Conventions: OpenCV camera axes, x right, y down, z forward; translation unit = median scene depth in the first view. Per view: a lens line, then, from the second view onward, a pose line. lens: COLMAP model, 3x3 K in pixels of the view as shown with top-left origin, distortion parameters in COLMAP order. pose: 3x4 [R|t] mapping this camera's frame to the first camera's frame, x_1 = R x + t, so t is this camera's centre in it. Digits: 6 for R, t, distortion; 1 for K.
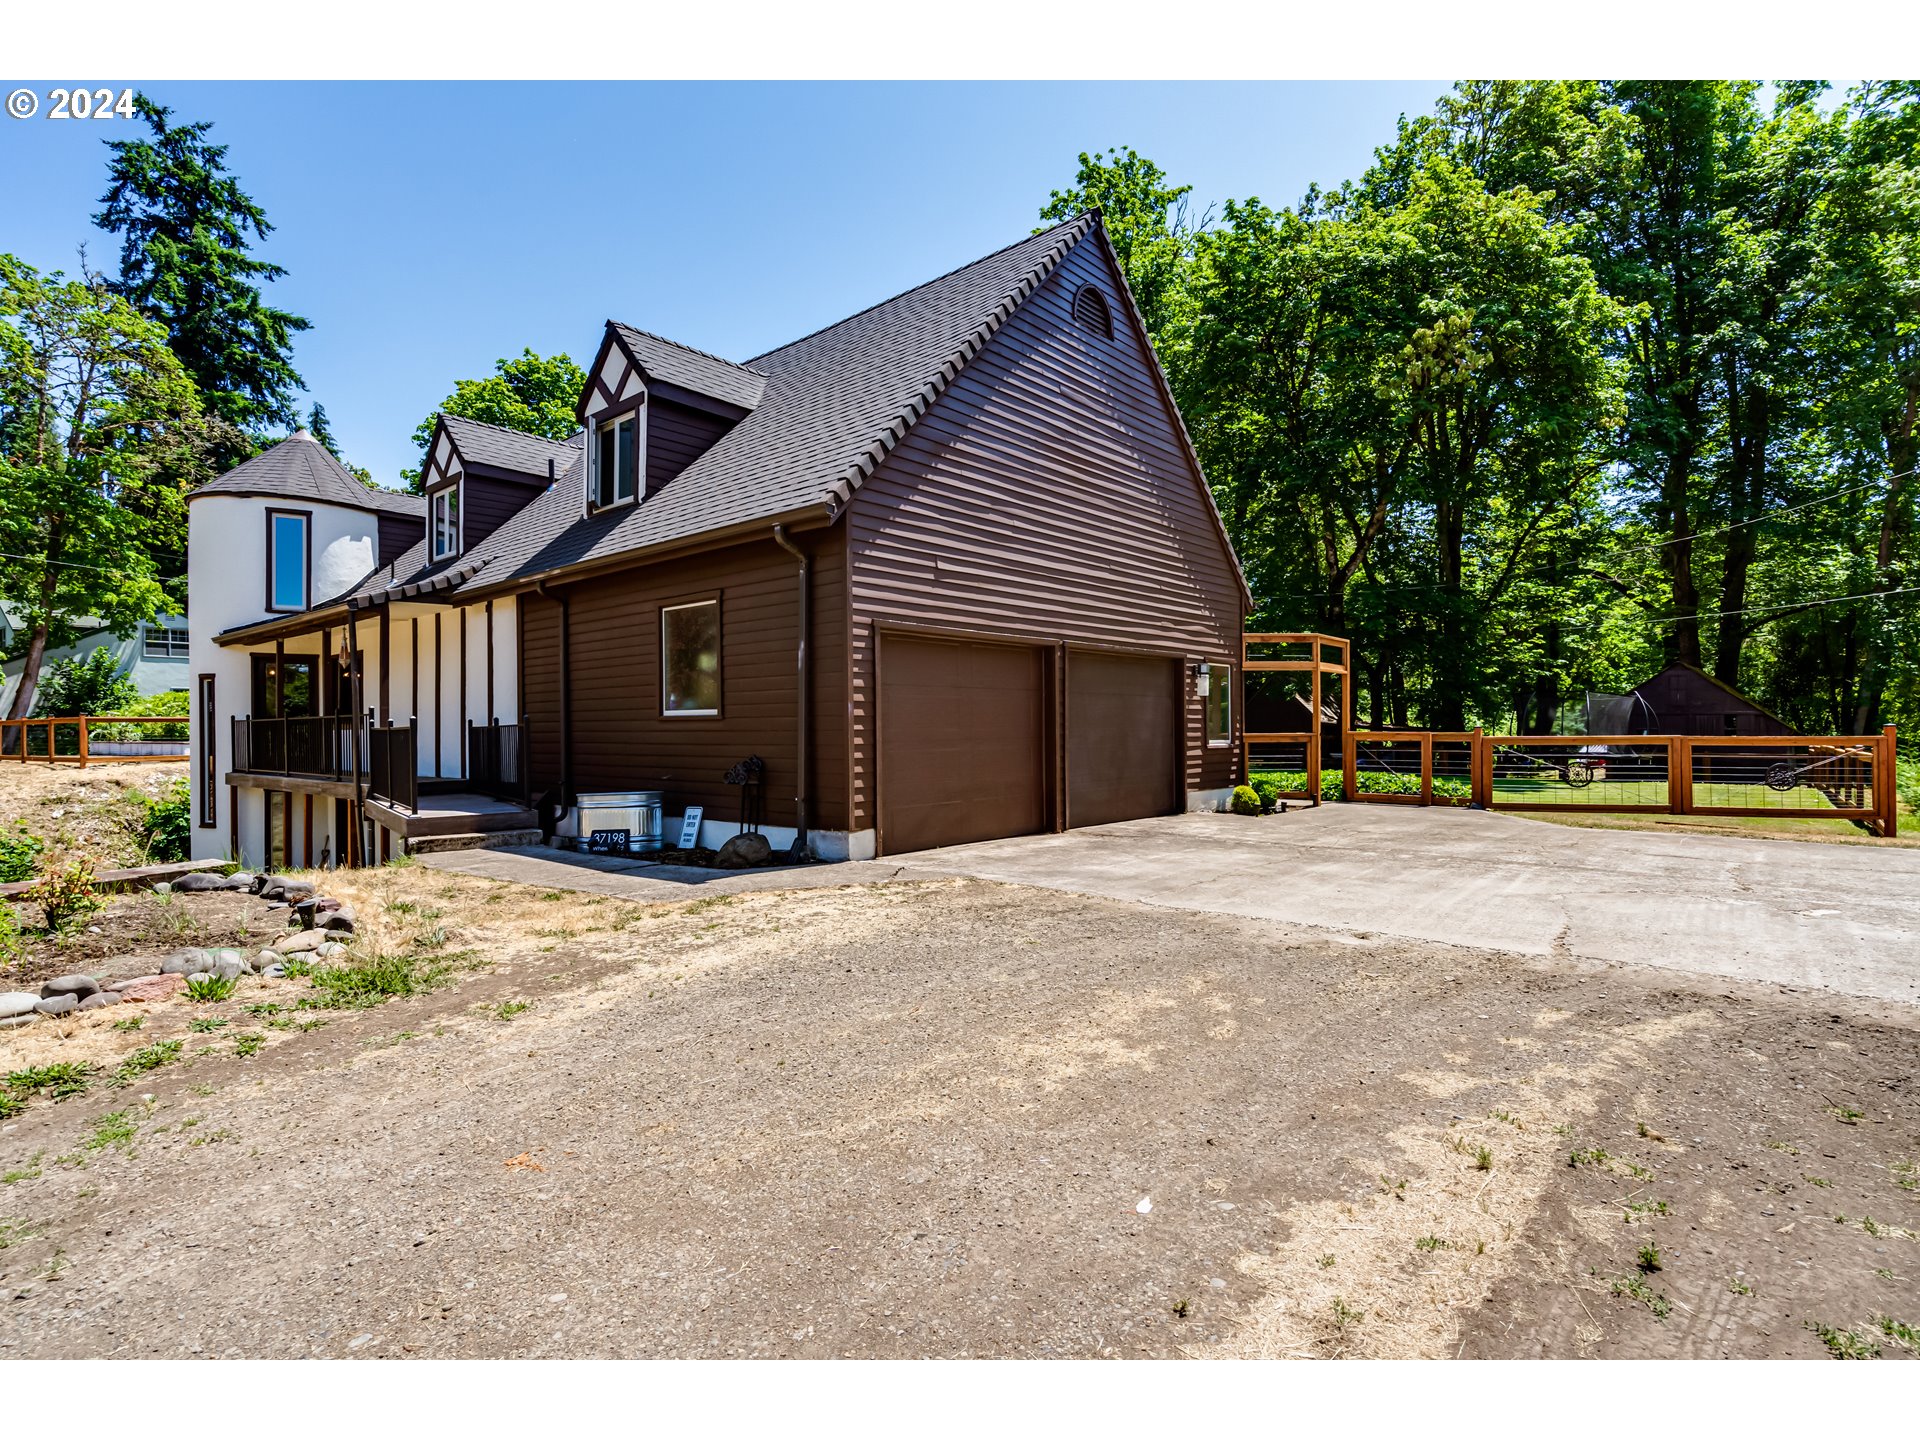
lens RADIAL K [[946.6, 0, 953.7], [0, 946.6, 720.2], [0, 0, 1]] dist [0.000389, 0.000958]
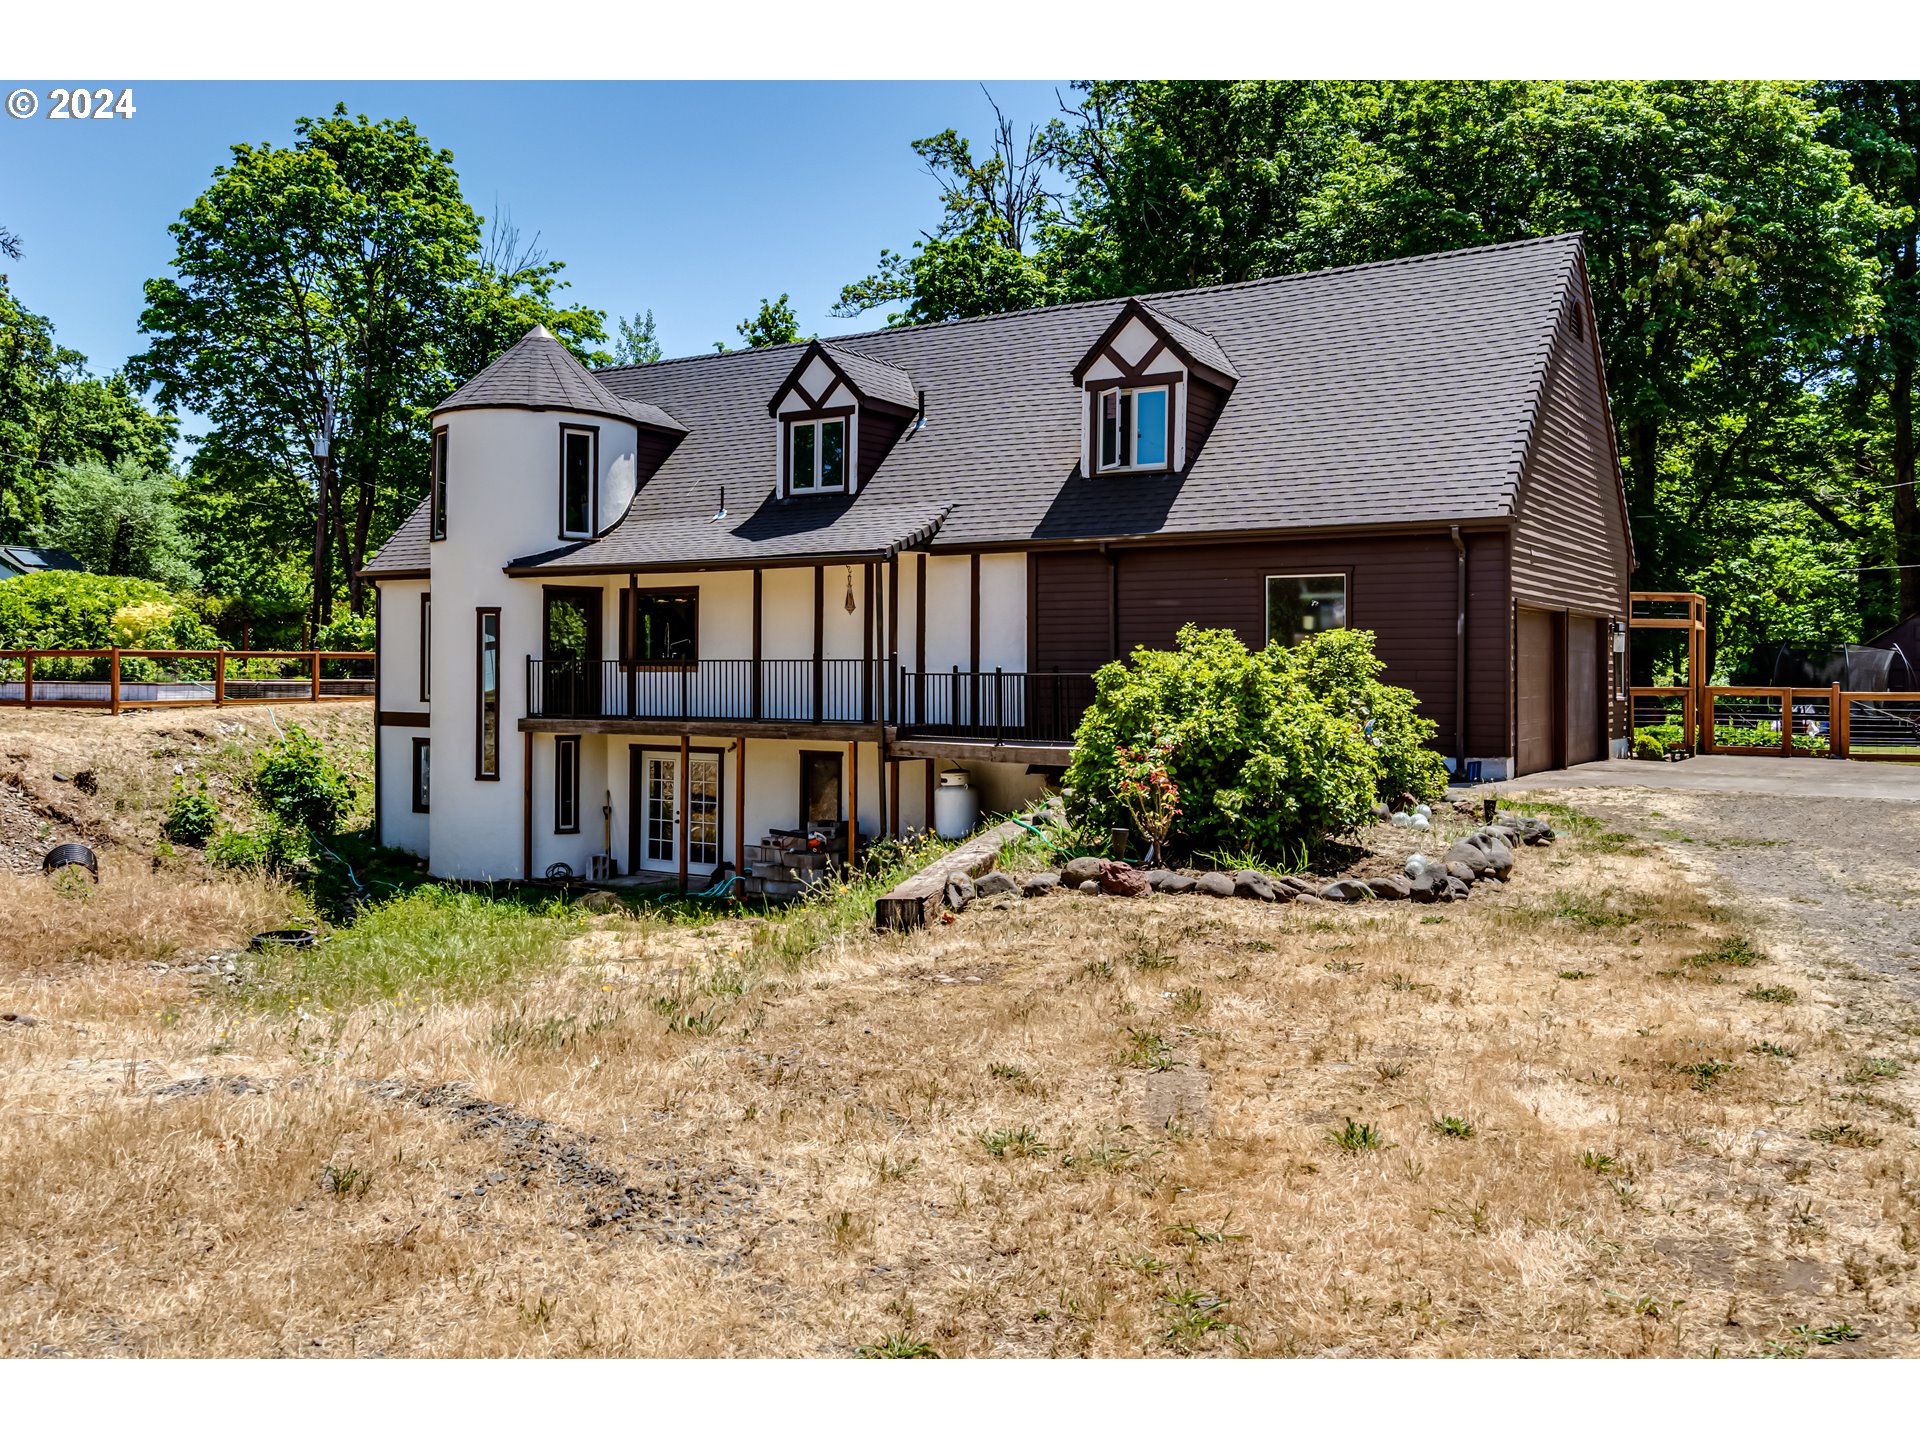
lens RADIAL K [[1618.9, 0, 888.9], [0, 1618.9, 635.2], [0, 0, 1]] dist [0.011280, -0.002334]
pose [[0.990420, 0.015430, 0.137226, -0.633646], [-0.013373, 0.999784, -0.015897, -0.003428], [-0.137441, 0.013909, 0.990412, -0.563066]]
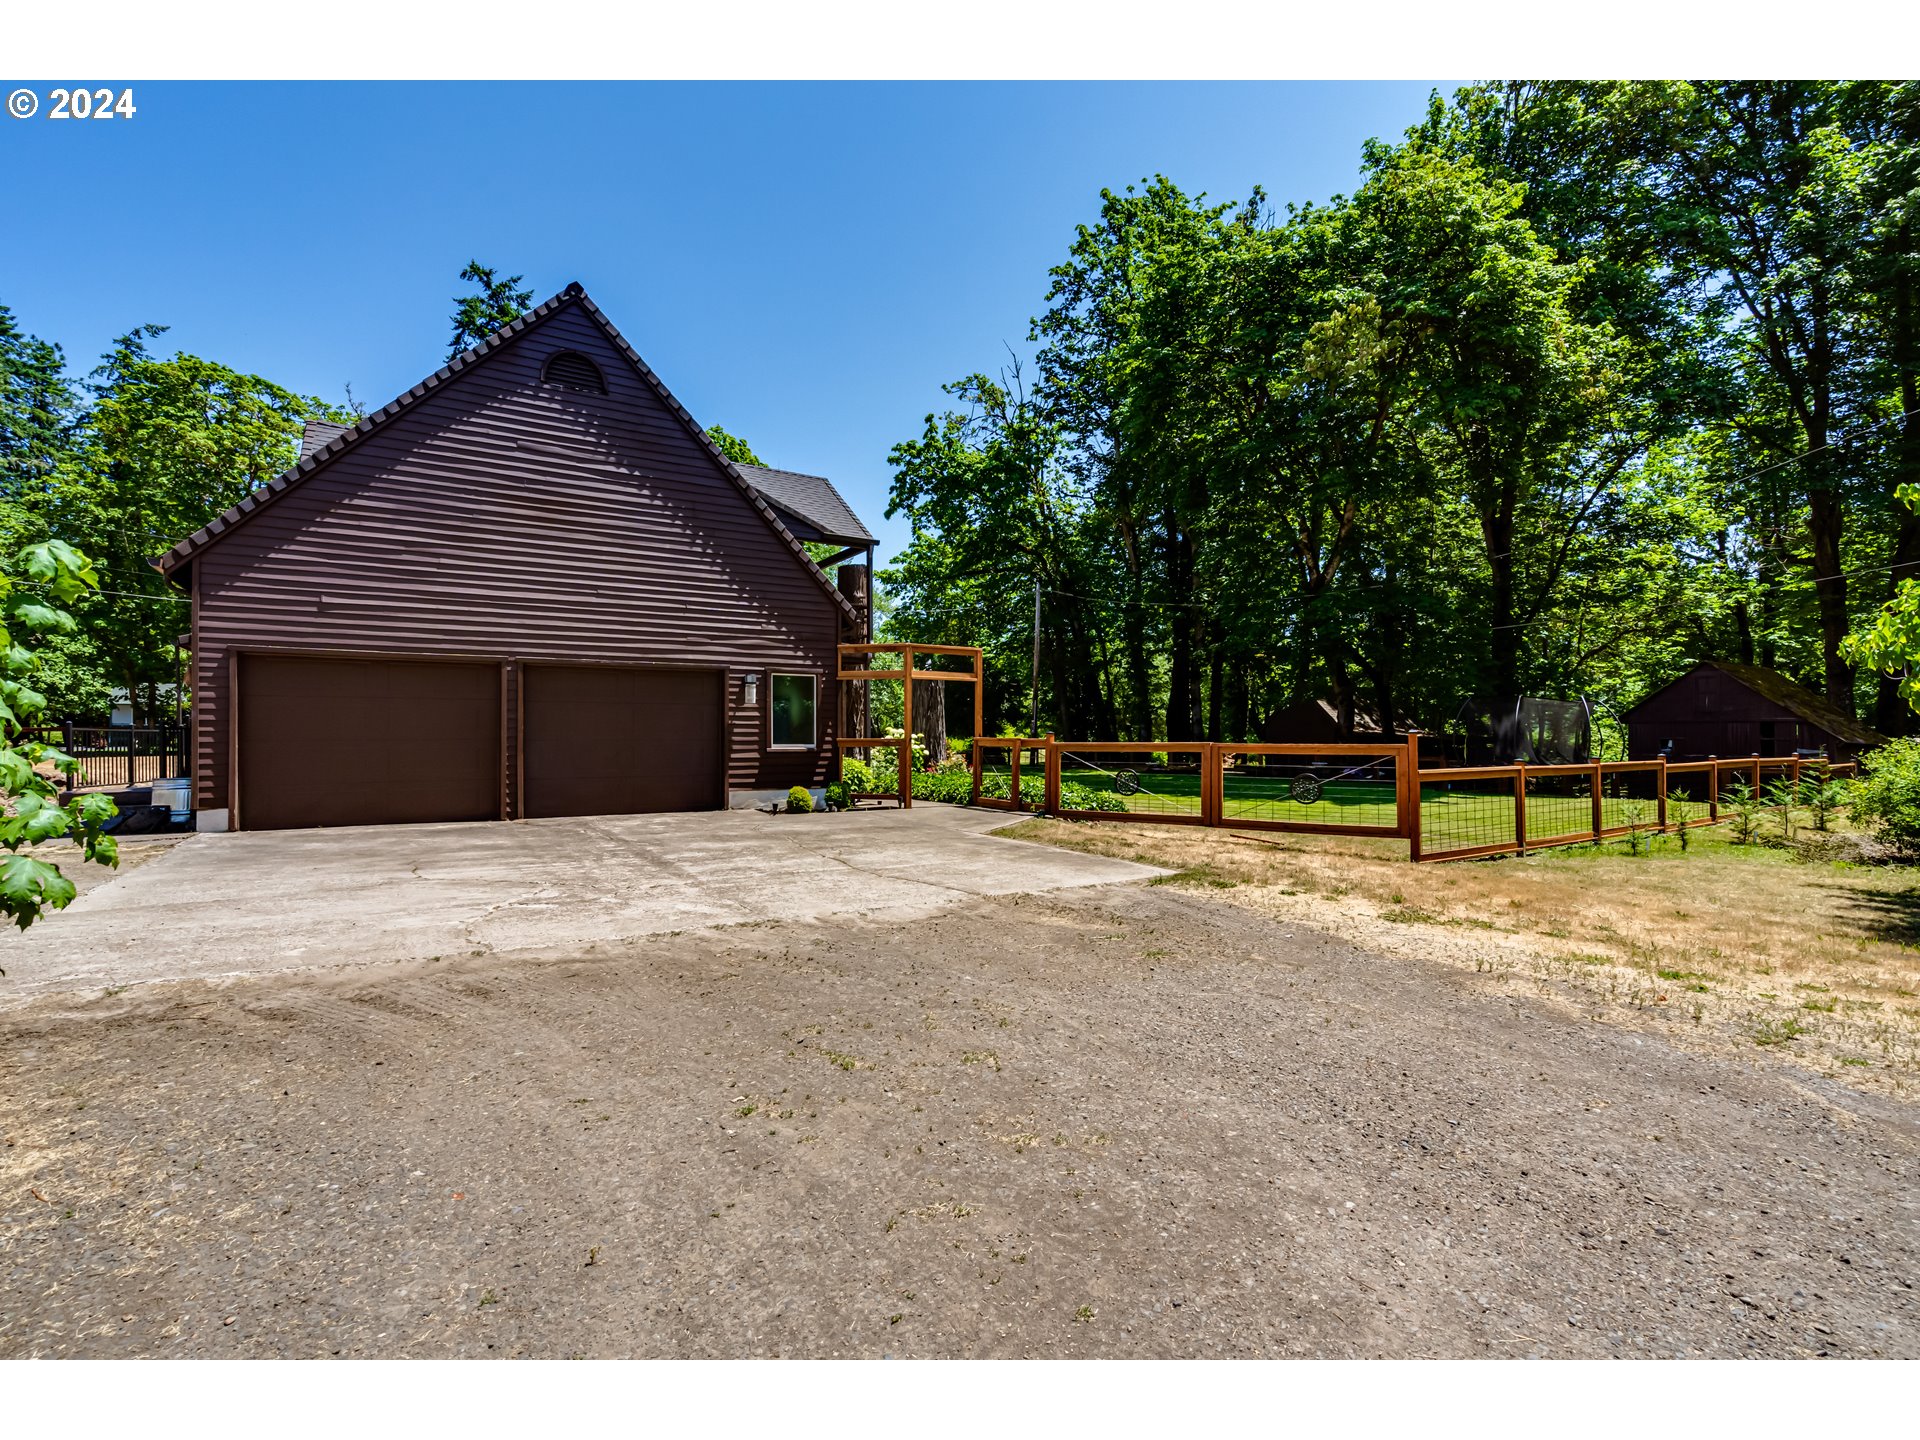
lens RADIAL K [[864.6, 0, 964.1], [0, 864.6, 720.4], [0, 0, 1]] dist [-0.001156, -0.000344]
pose [[0.956854, 0.001849, -0.290562, 0.609103], [-0.003808, 0.999974, -0.006176, -0.000811], [0.290543, 0.007016, 0.956836, 0.086238]]
